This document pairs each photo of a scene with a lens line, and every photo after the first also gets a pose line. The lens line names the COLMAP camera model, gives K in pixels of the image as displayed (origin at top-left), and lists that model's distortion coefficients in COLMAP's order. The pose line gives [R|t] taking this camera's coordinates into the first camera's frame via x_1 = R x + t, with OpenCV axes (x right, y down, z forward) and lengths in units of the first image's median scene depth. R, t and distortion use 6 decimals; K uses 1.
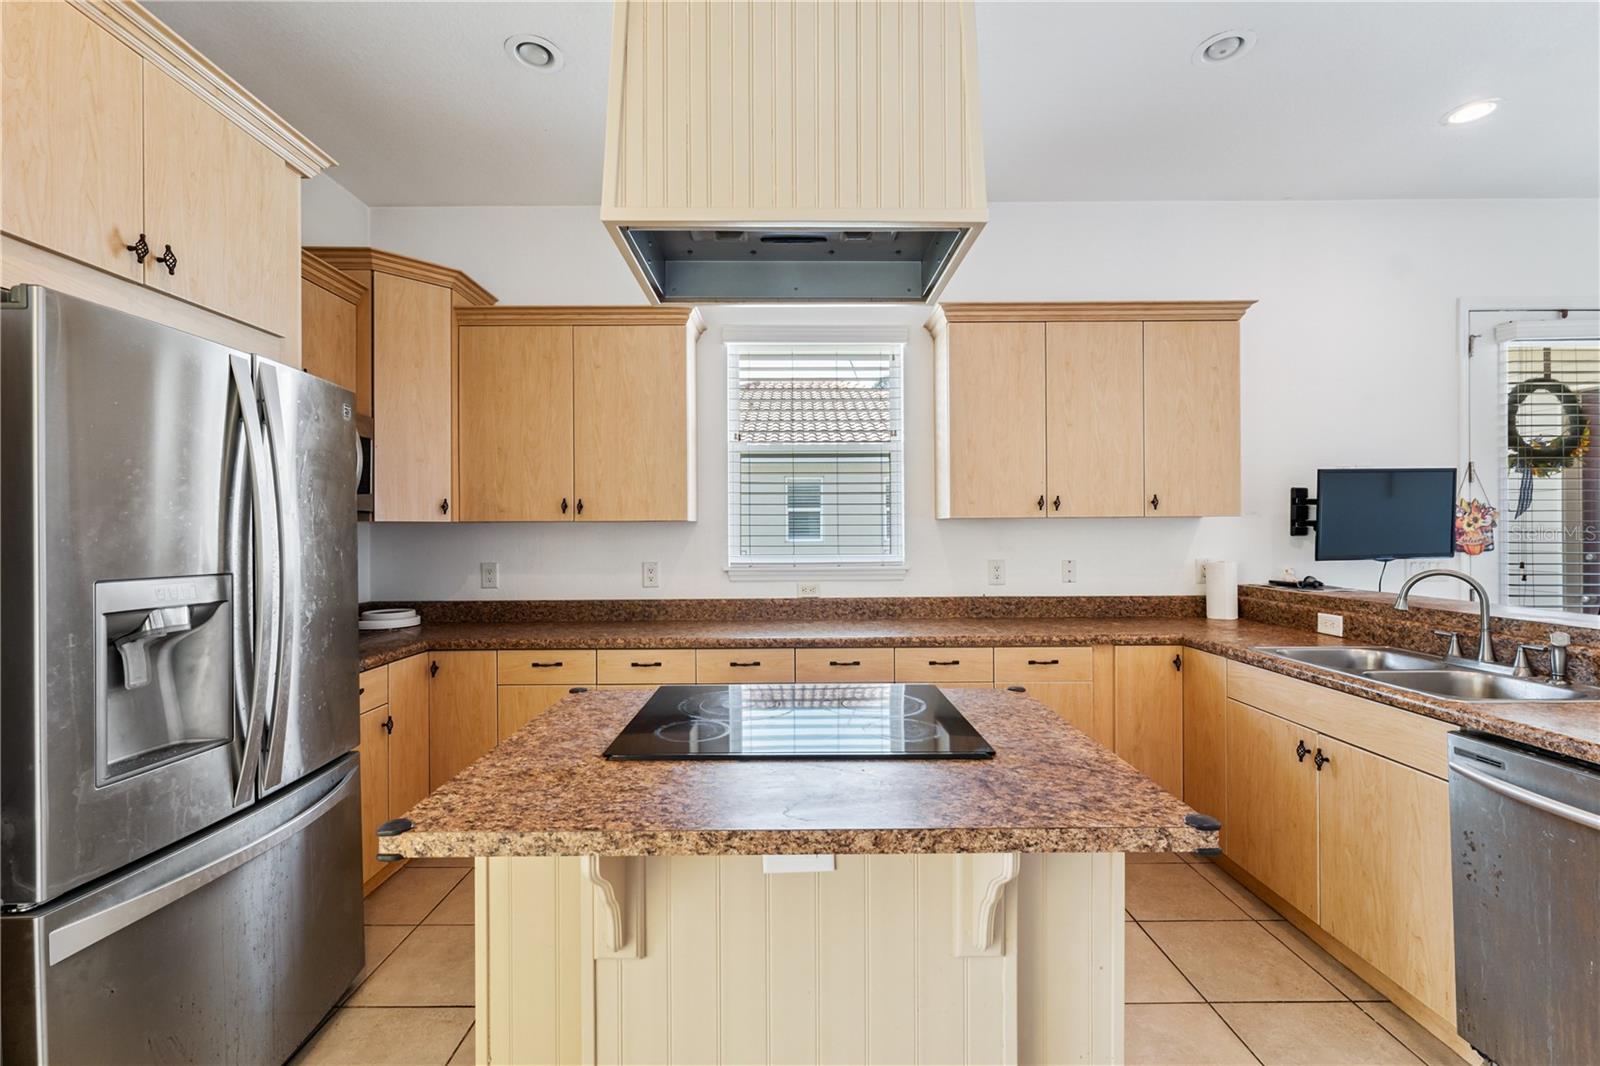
lens RADIAL K [[691.0, 0, 796.9], [0, 691.0, 529.7], [0, 0, 1]] dist [0.000228, 0.000278]
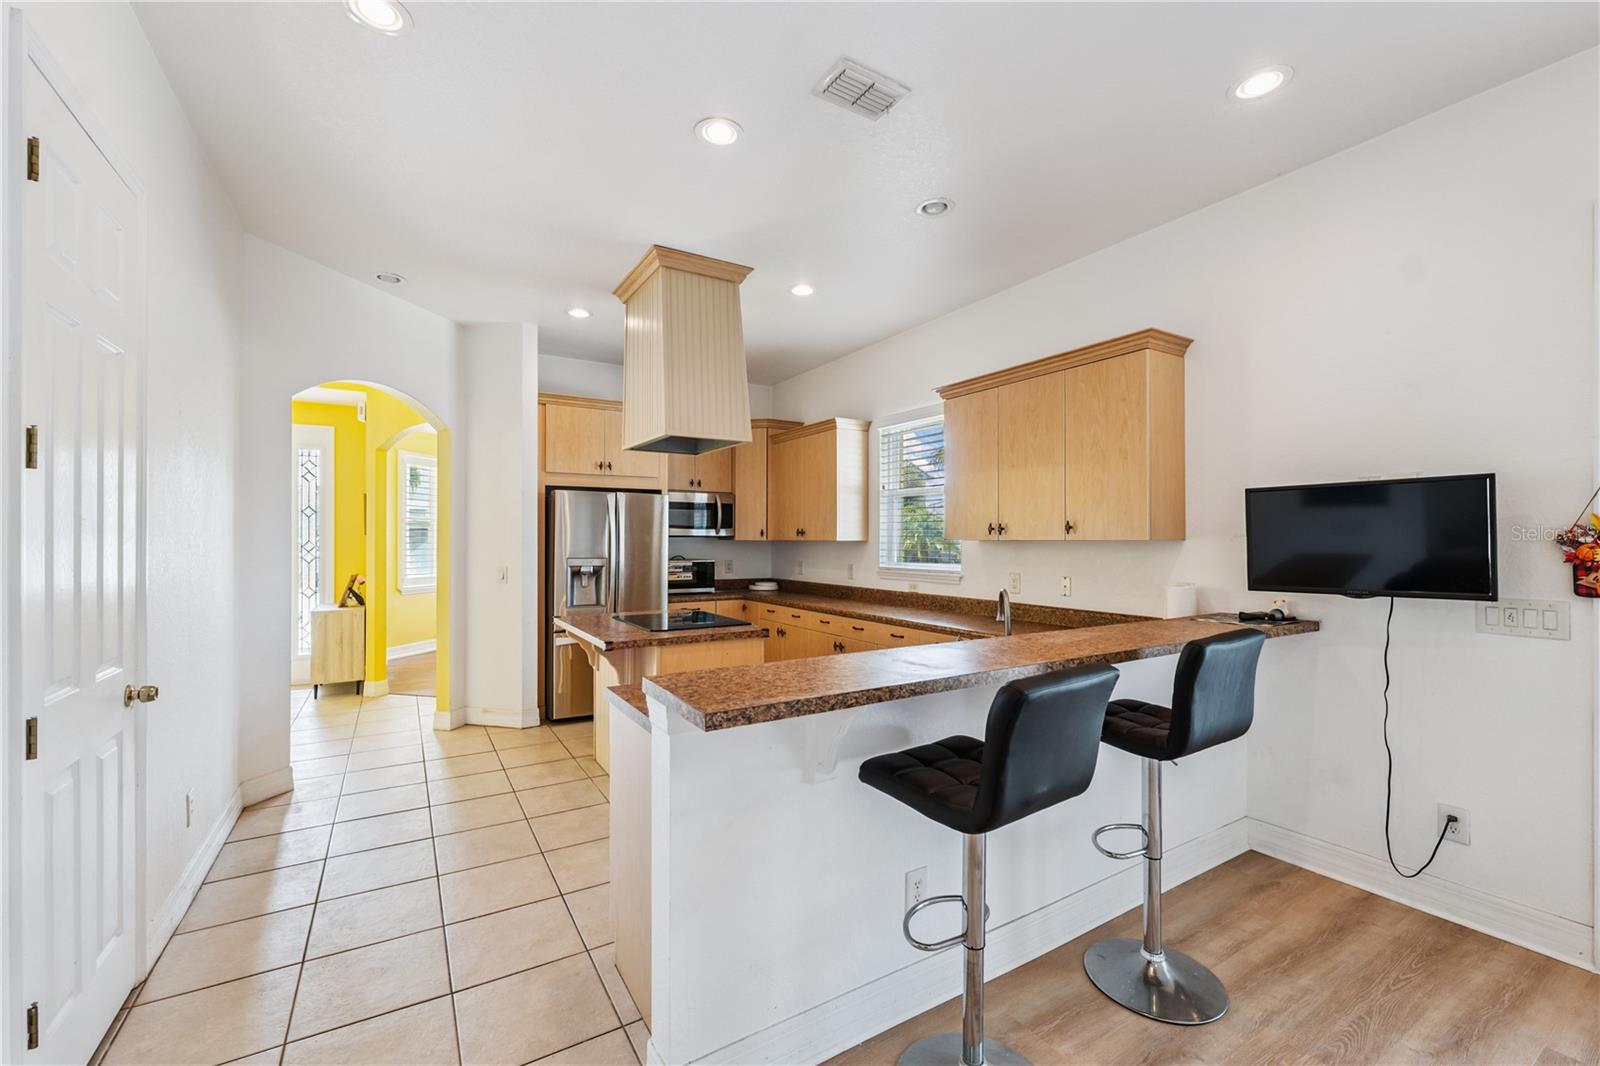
lens RADIAL K [[657.9, 0, 799.4], [0, 657.9, 539.1], [0, 0, 1]] dist [-0.000485, -0.000026]
pose [[0.516601, 0.005726, -0.856207, 1.218160], [-0.004242, 0.999982, 0.004128, -0.022944], [0.856216, 0.001500, 0.516616, 0.059296]]
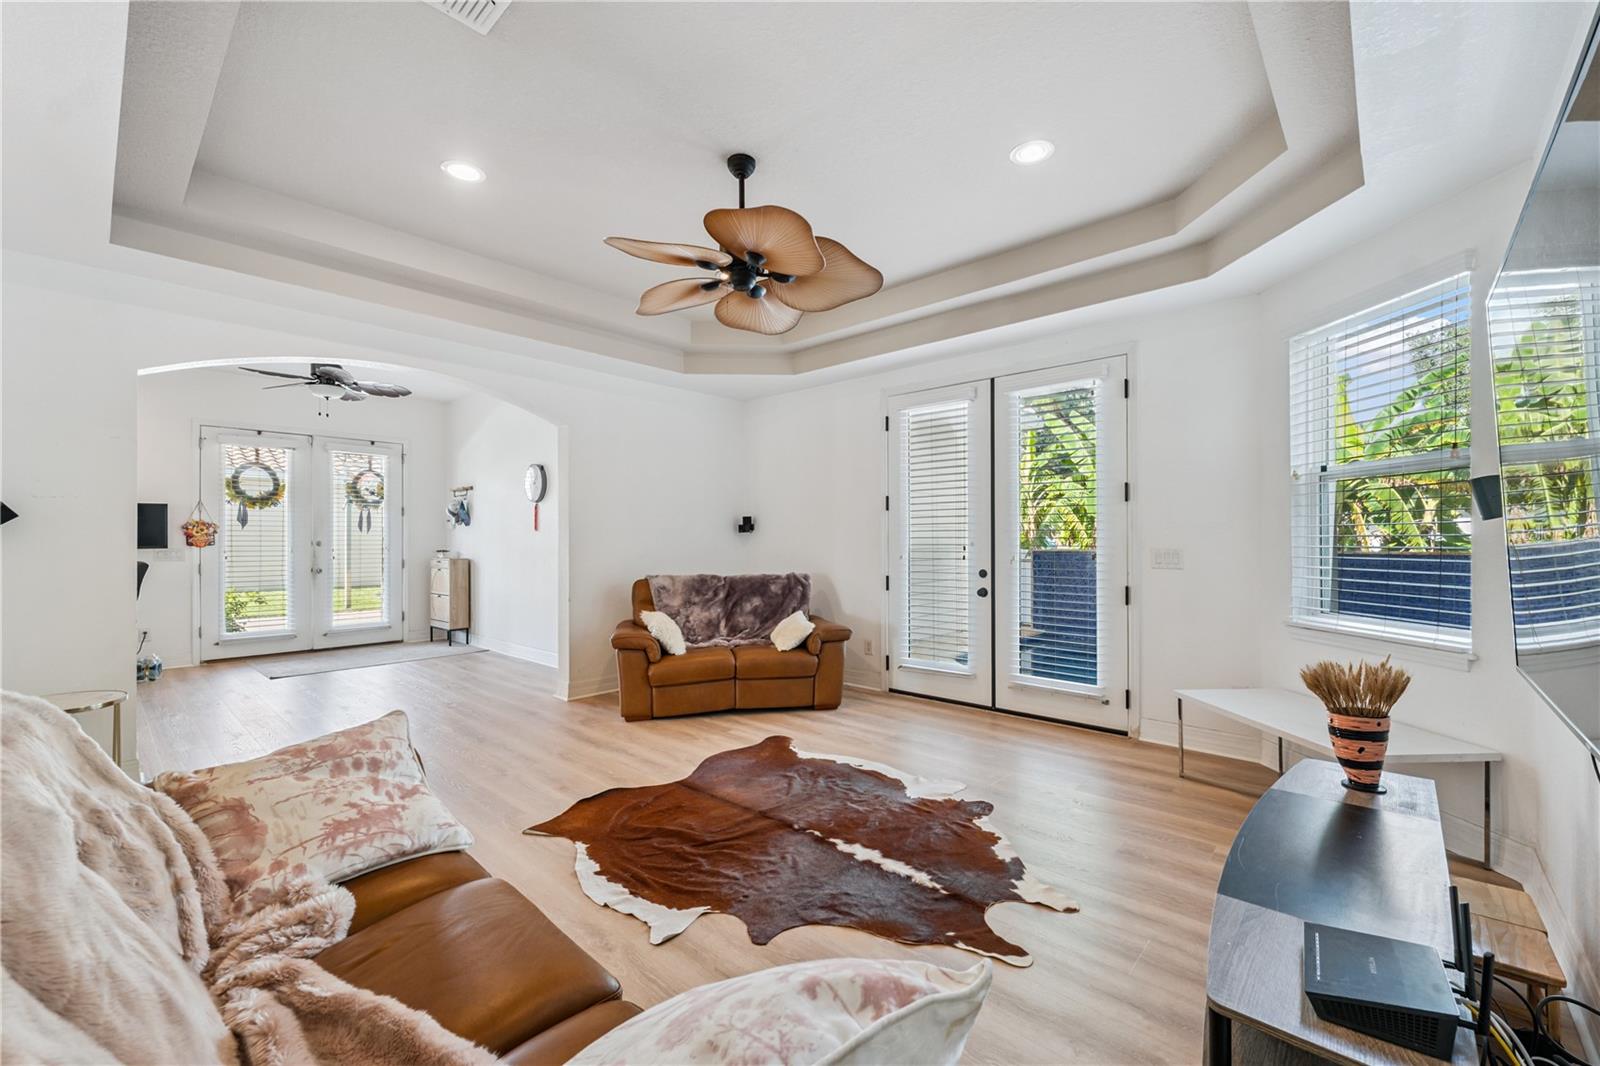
lens RADIAL K [[657.9, 0, 799.4], [0, 657.9, 539.1], [0, 0, 1]] dist [-0.000485, -0.000026]
pose [[0.678376, 0.005845, 0.734691, 0.833092], [-0.004051, 0.999983, -0.004215, 0.015458], [-0.734703, -0.000117, 0.678388, -1.741559]]
